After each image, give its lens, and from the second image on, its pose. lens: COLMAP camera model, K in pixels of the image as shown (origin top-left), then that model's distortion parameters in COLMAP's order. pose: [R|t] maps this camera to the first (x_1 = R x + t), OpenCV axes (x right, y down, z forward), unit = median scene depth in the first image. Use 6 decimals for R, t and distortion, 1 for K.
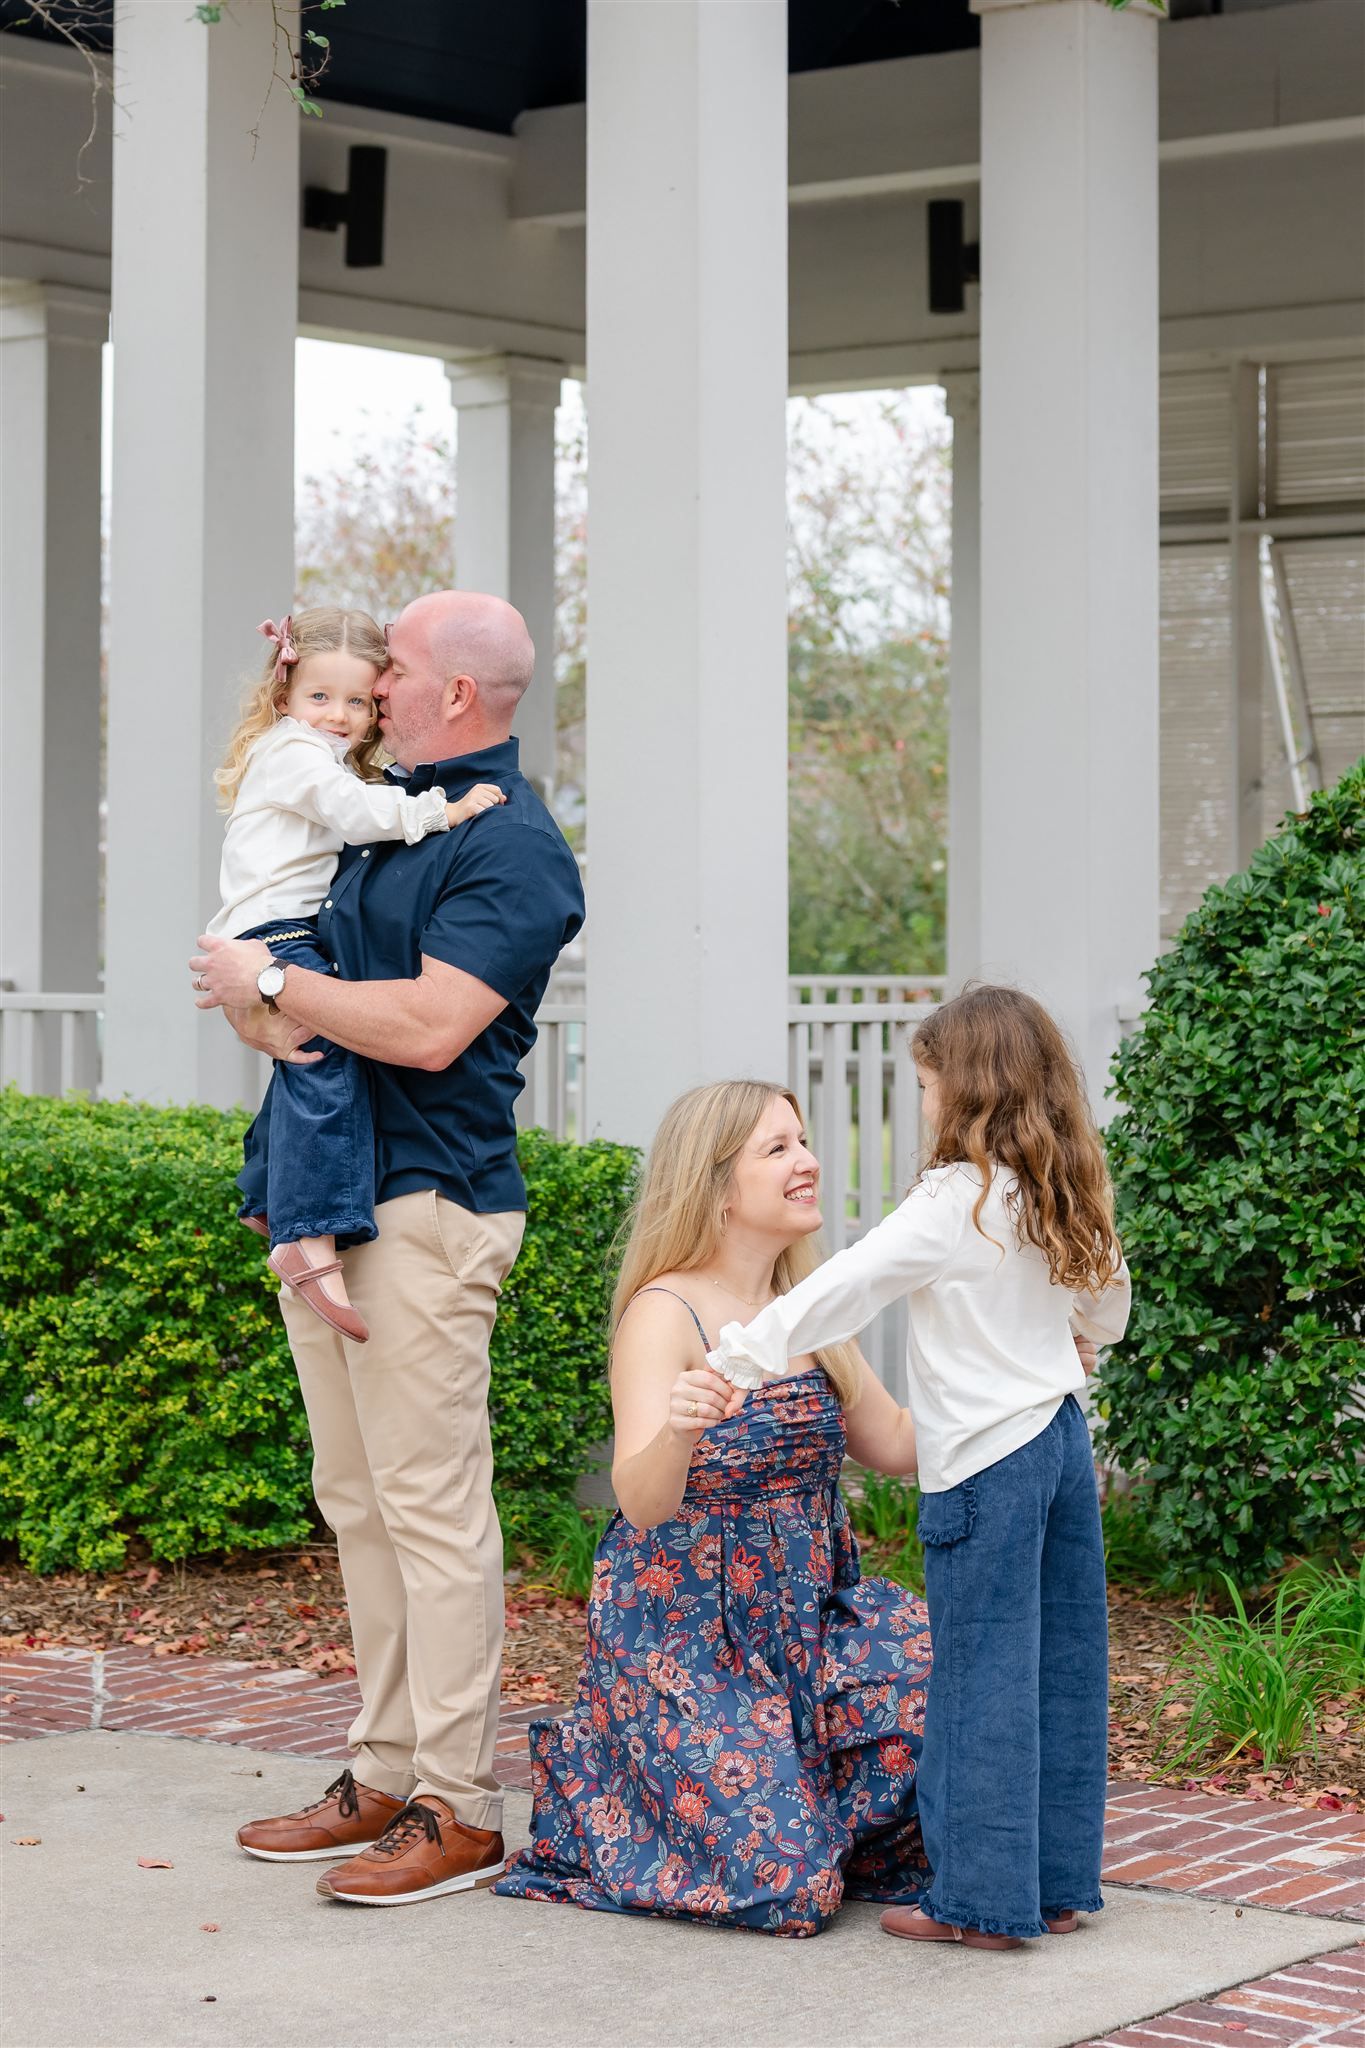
lens RADIAL K [[2847.5, 0, 679.3], [0, 2847.5, 1019.2], [0, 0, 1]] dist [-0.009123, 0.000000]
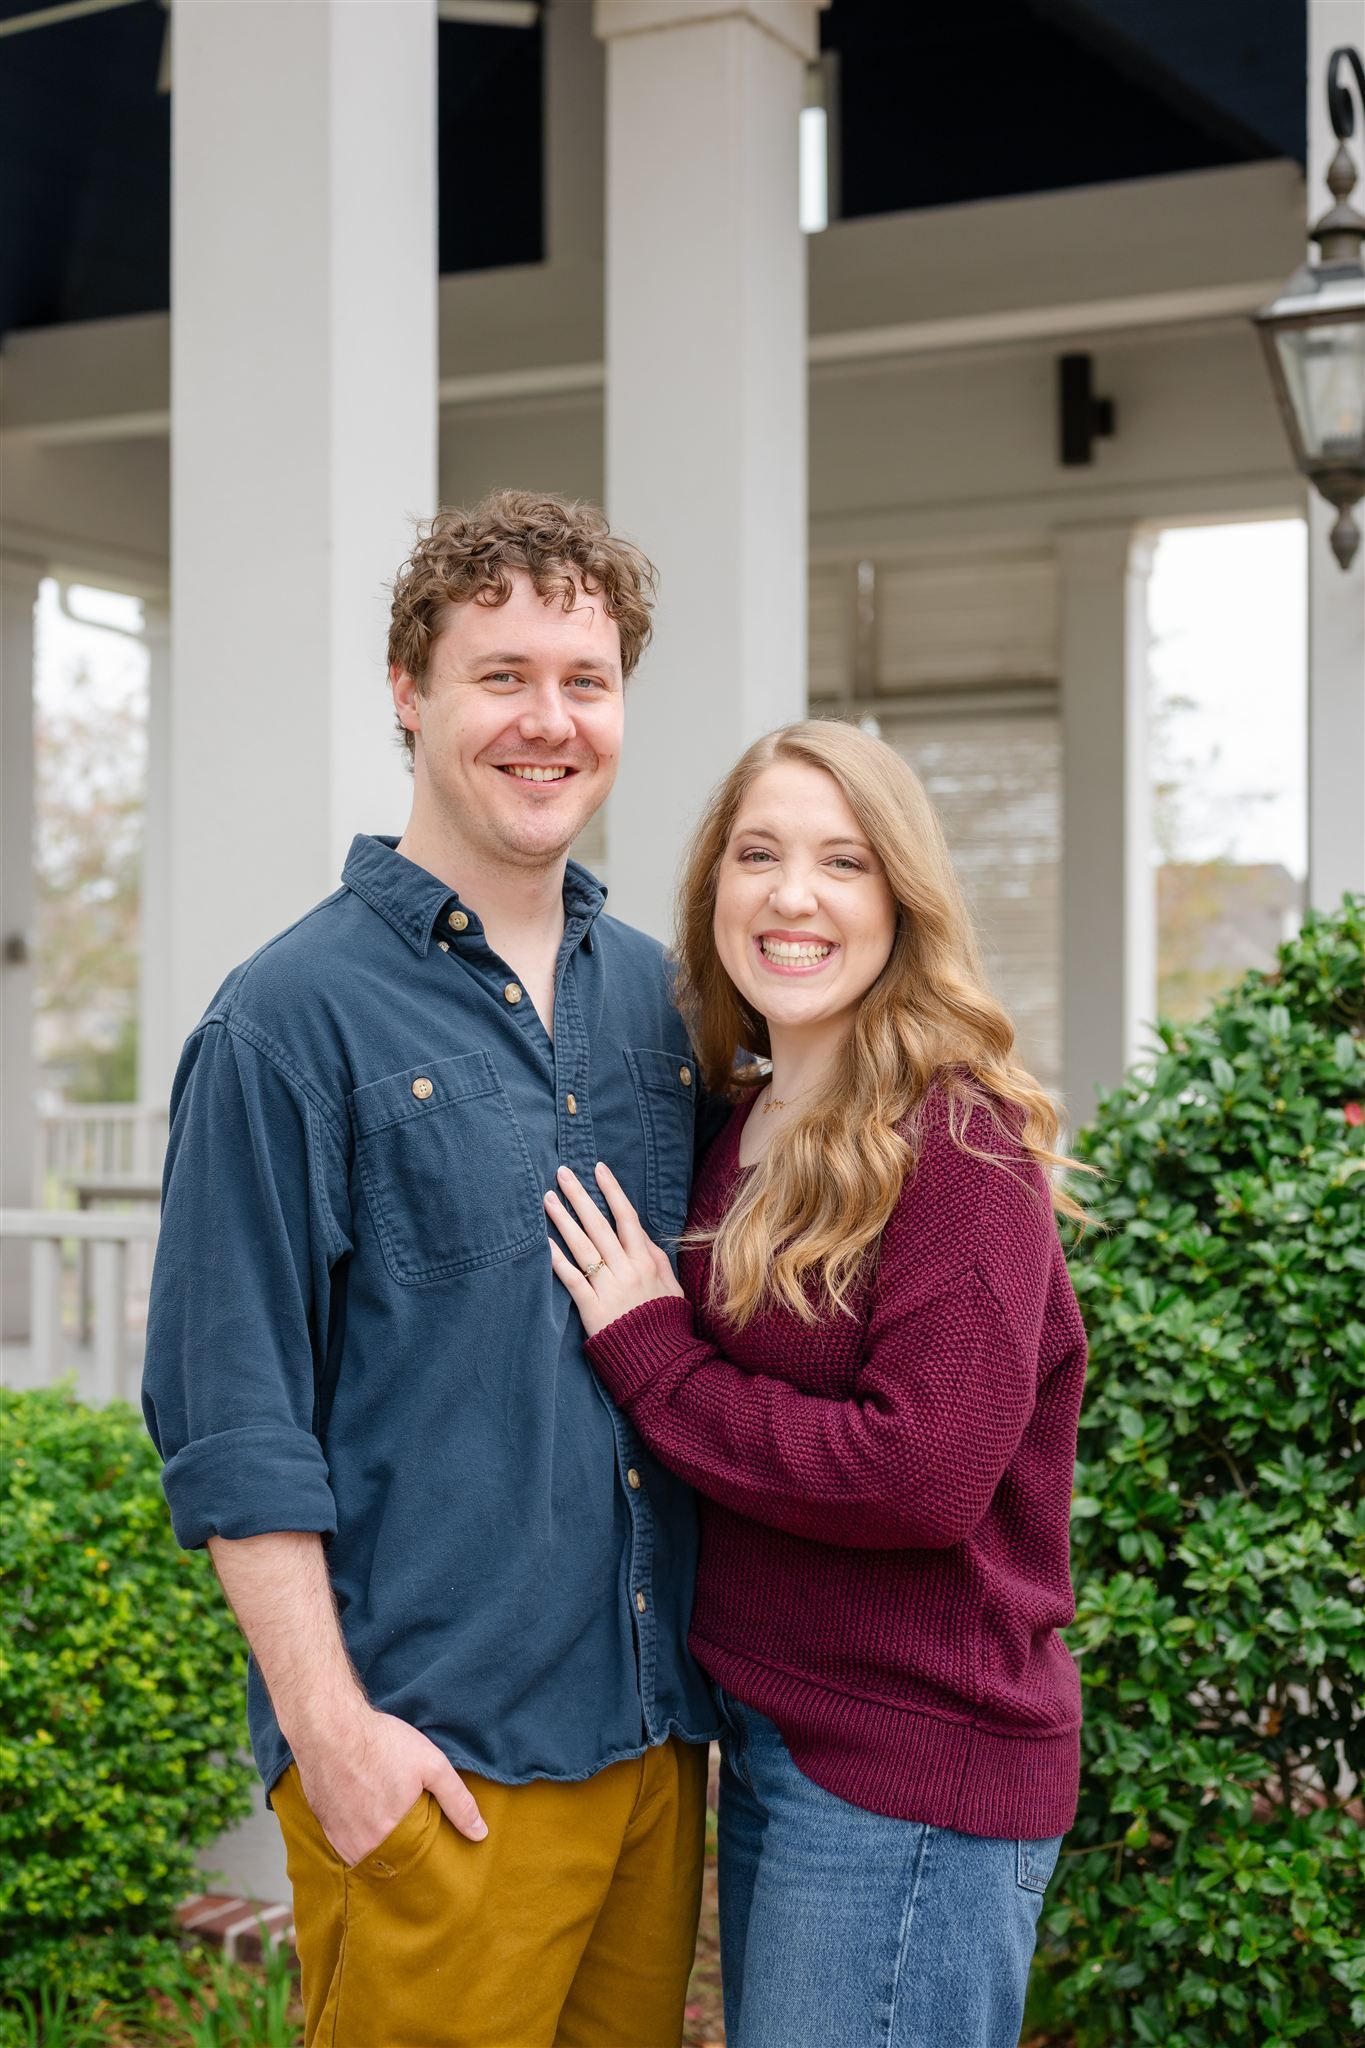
lens RADIAL K [[2847.5, 0, 685.1], [0, 2847.5, 1028.9], [0, 0, 1]] dist [-0.009123, 0.000000]
pose [[0.985425, -0.003843, 0.170067, -0.043350], [0.012236, 0.998756, -0.048331, -0.029008], [-0.169670, 0.049707, 0.984247, 0.367761]]
